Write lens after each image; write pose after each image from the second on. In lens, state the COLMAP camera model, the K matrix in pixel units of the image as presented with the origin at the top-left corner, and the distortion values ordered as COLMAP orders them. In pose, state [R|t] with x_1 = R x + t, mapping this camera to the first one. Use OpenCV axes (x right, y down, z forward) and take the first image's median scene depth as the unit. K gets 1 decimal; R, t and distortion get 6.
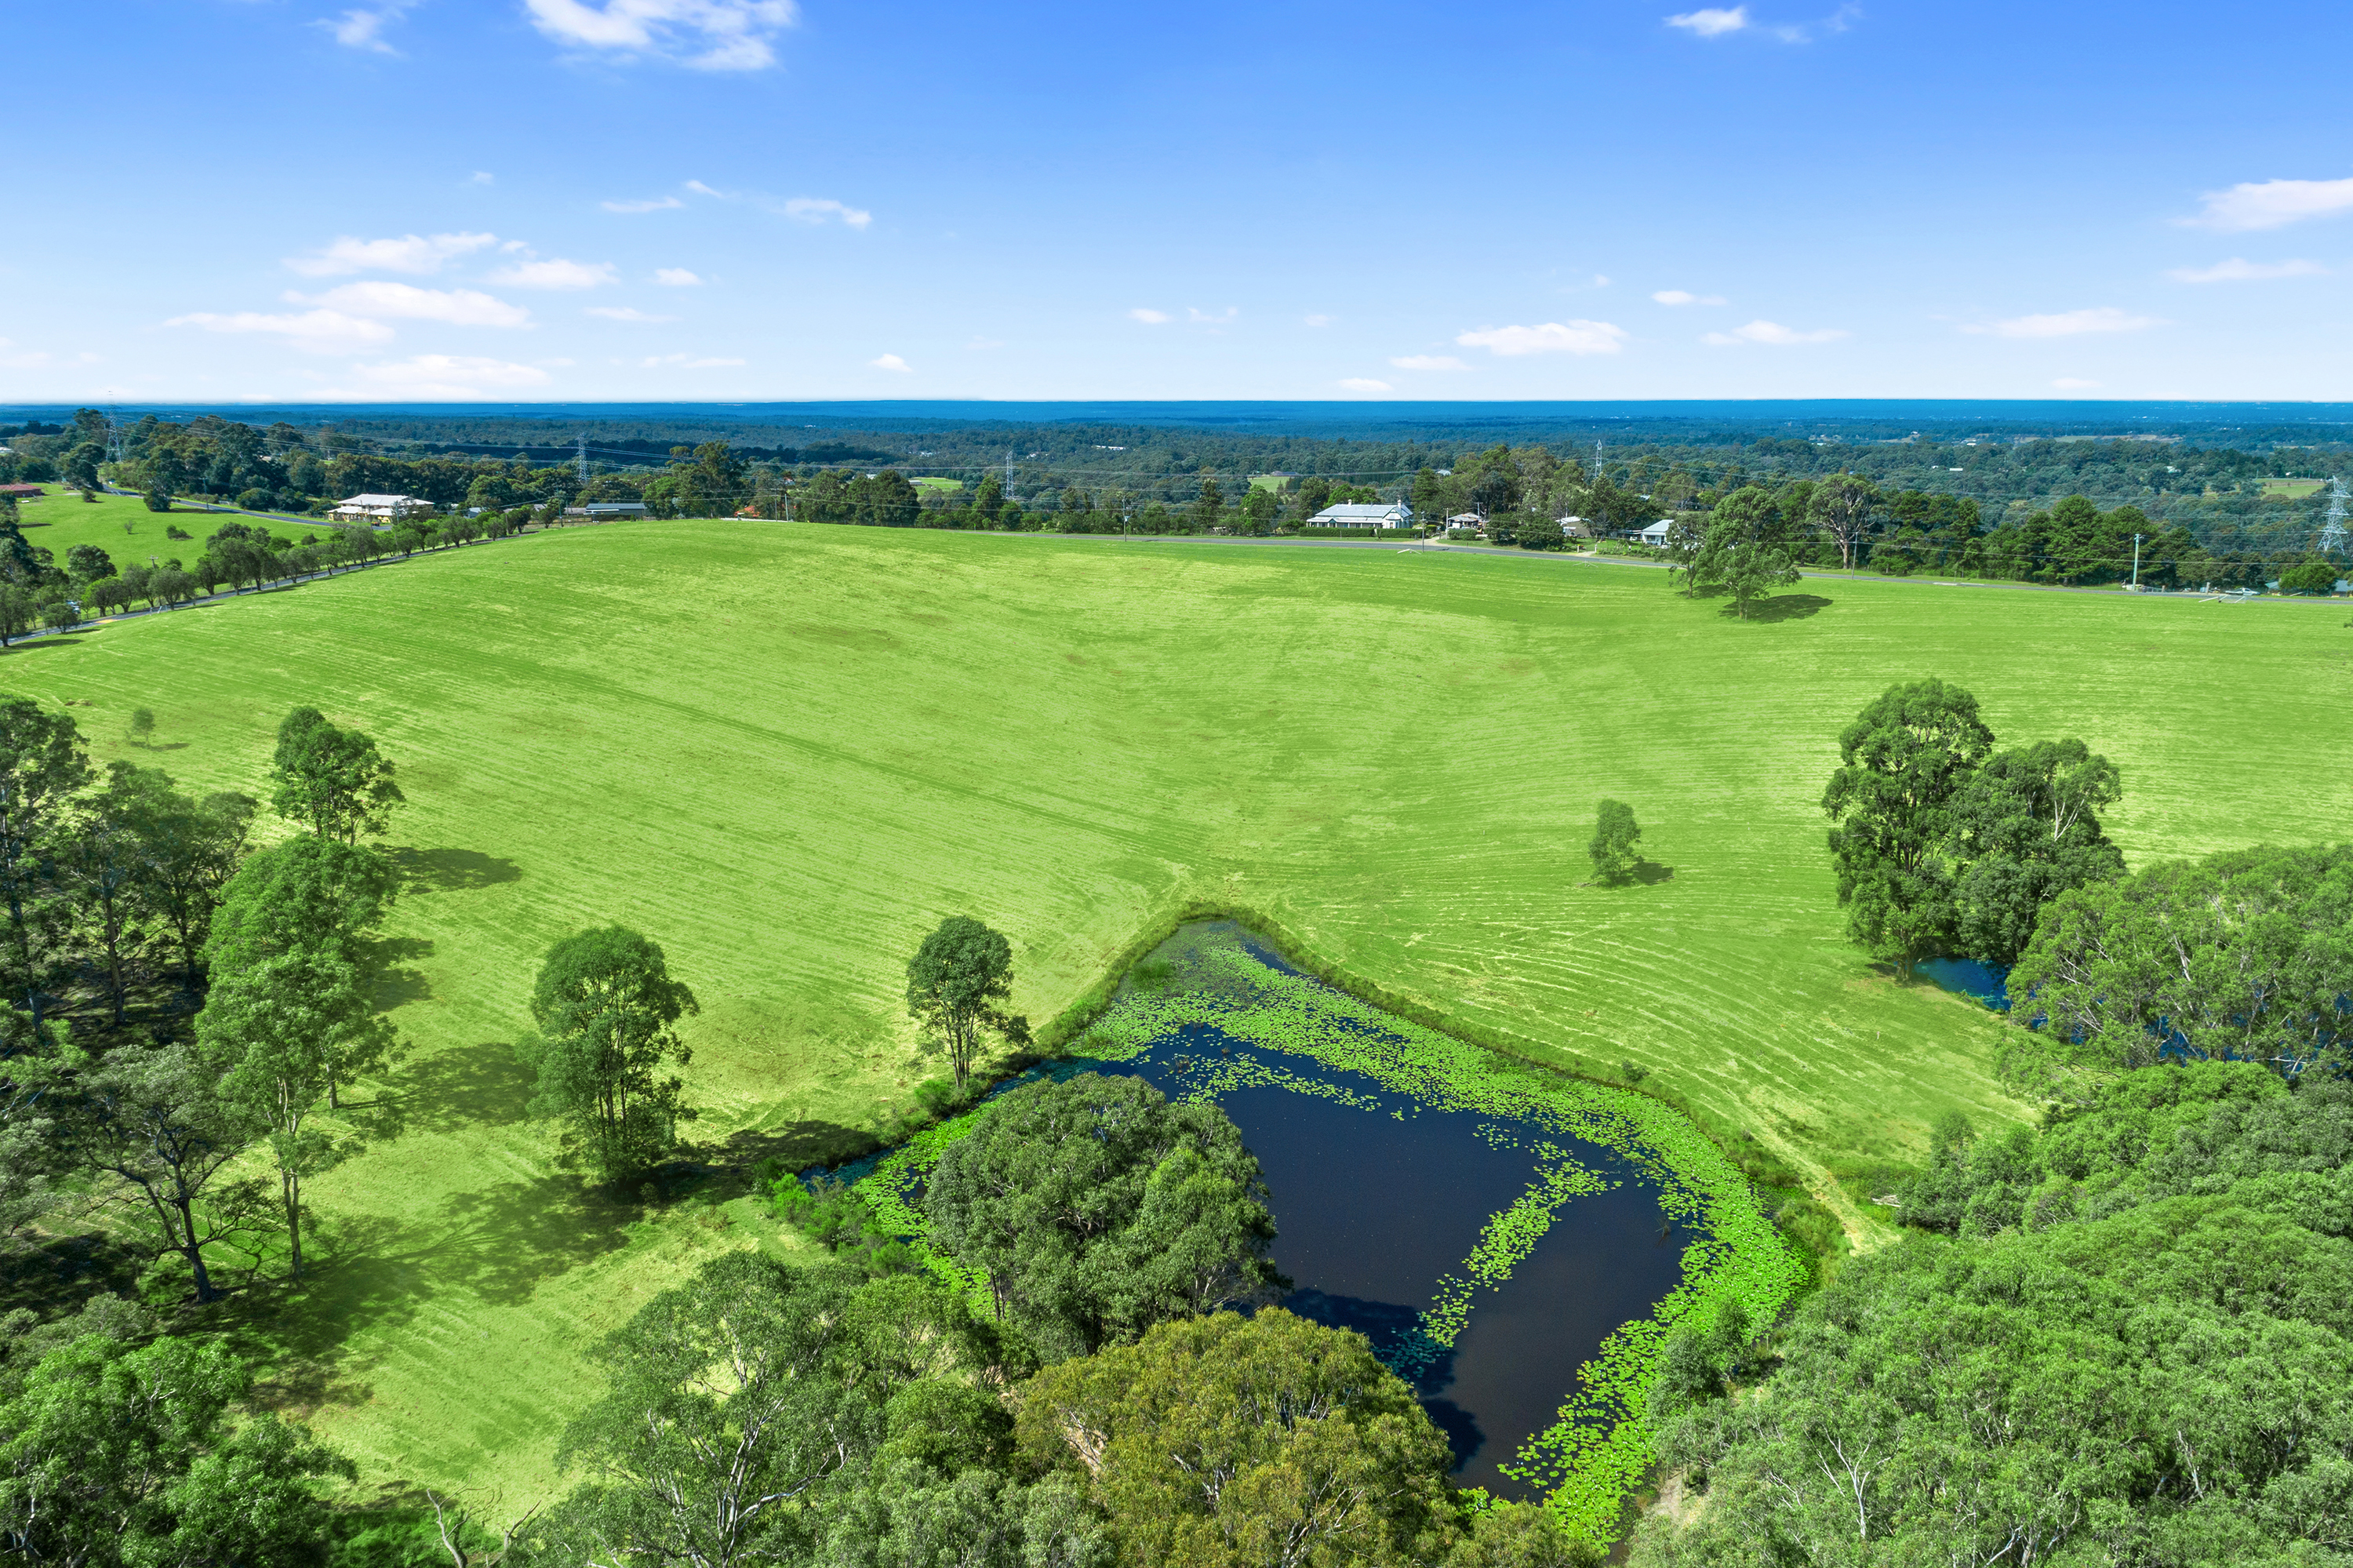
lens RADIAL K [[1584.6, 0, 1171.4], [0, 1584.6, 786.6], [0, 0, 1]] dist [0.001089, -0.000374]
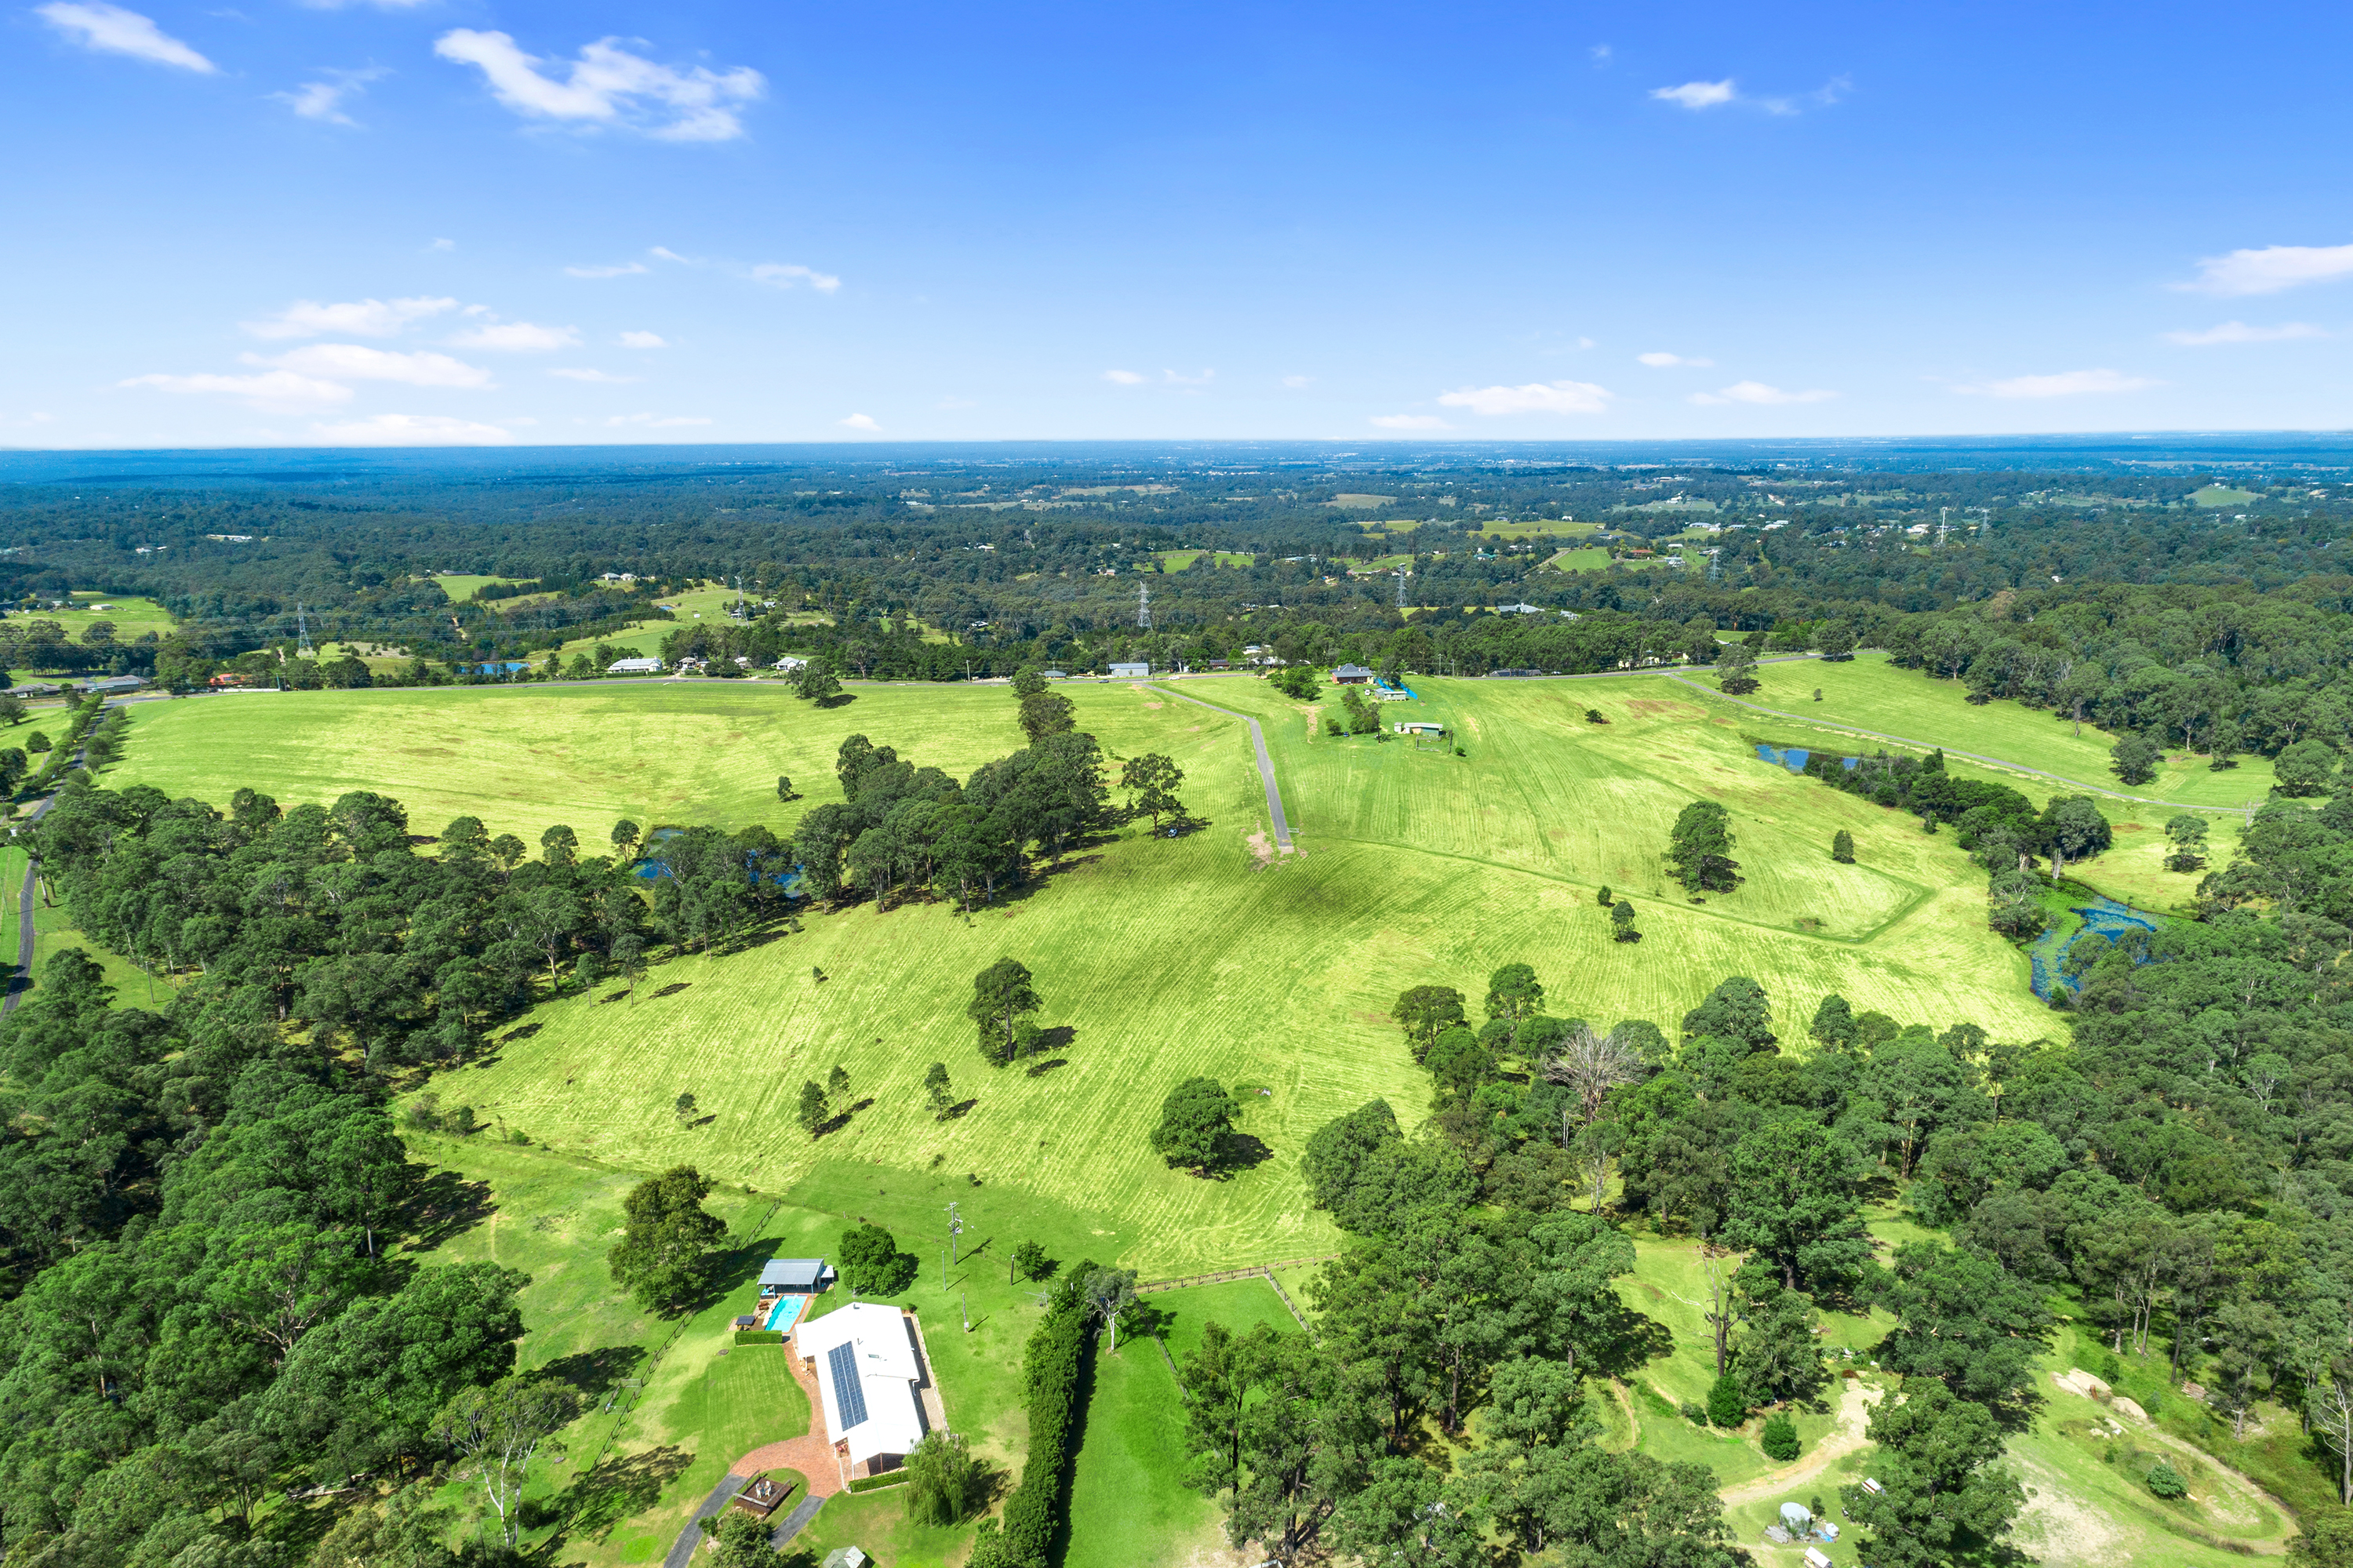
lens RADIAL K [[1584.6, 0, 1172.4], [0, 1584.6, 788.4], [0, 0, 1]] dist [0.001089, -0.000374]
pose [[0.859880, -0.117519, 0.496786, -0.381692], [0.129921, 0.991477, 0.009663, 0.062078], [-0.493688, 0.056234, 0.867819, -1.299034]]
